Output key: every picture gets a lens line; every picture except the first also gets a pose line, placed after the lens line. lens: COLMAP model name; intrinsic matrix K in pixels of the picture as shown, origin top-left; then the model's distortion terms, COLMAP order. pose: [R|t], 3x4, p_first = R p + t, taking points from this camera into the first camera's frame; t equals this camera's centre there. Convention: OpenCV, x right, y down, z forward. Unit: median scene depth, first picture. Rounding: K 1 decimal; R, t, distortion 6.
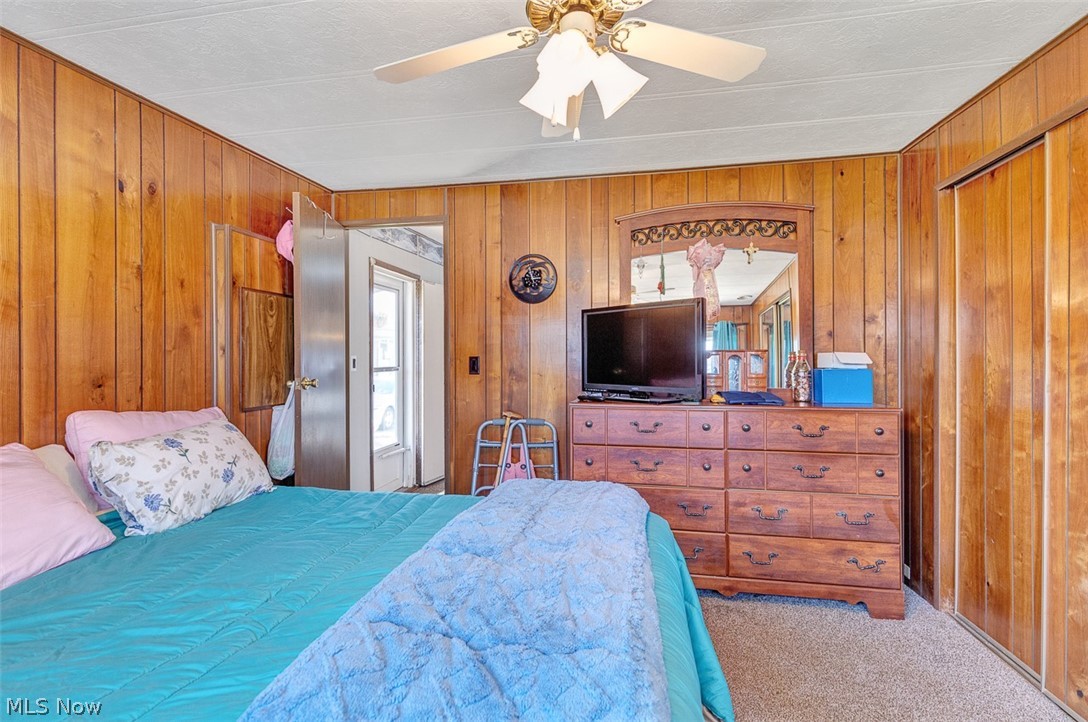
lens RADIAL K [[500.7, 0, 544.0], [0, 500.7, 361.0], [0, 0, 1]] dist [0.002789, 0.000155]
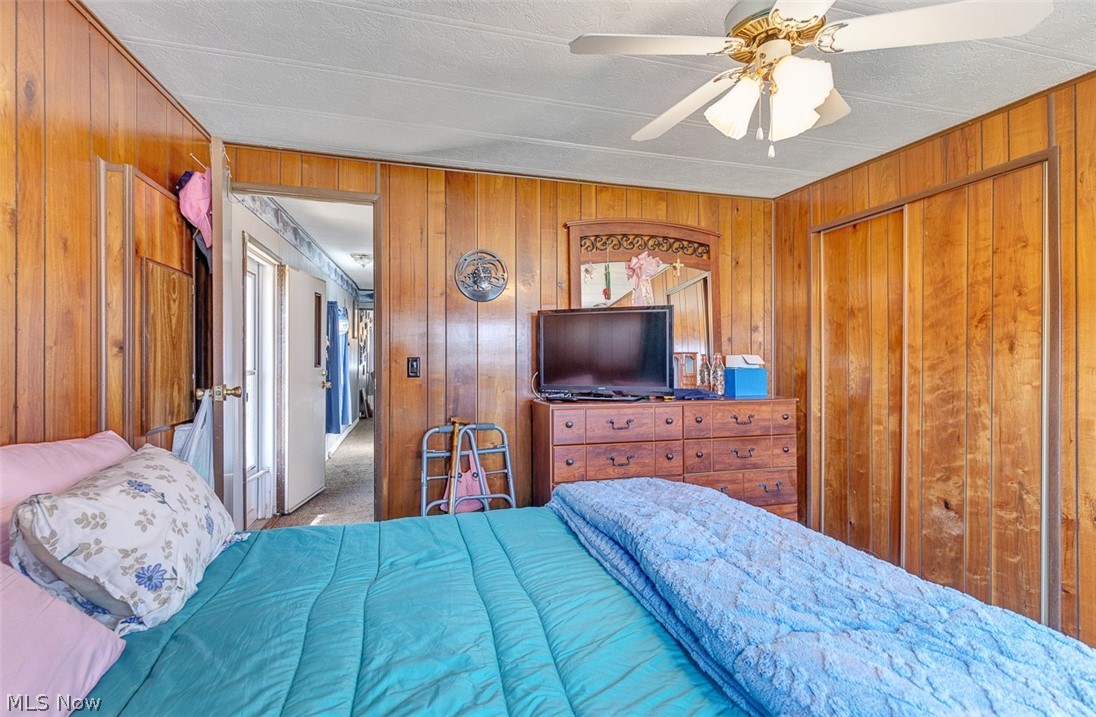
lens RADIAL K [[501.7, 0, 545.7], [0, 501.7, 361.6], [0, 0, 1]] dist [0.004289, 0.000941]
pose [[0.893944, -0.001069, 0.448177, -0.413251], [0.001569, 0.999998, -0.000743, -0.000394], [-0.448176, 0.001368, 0.893944, 0.119157]]
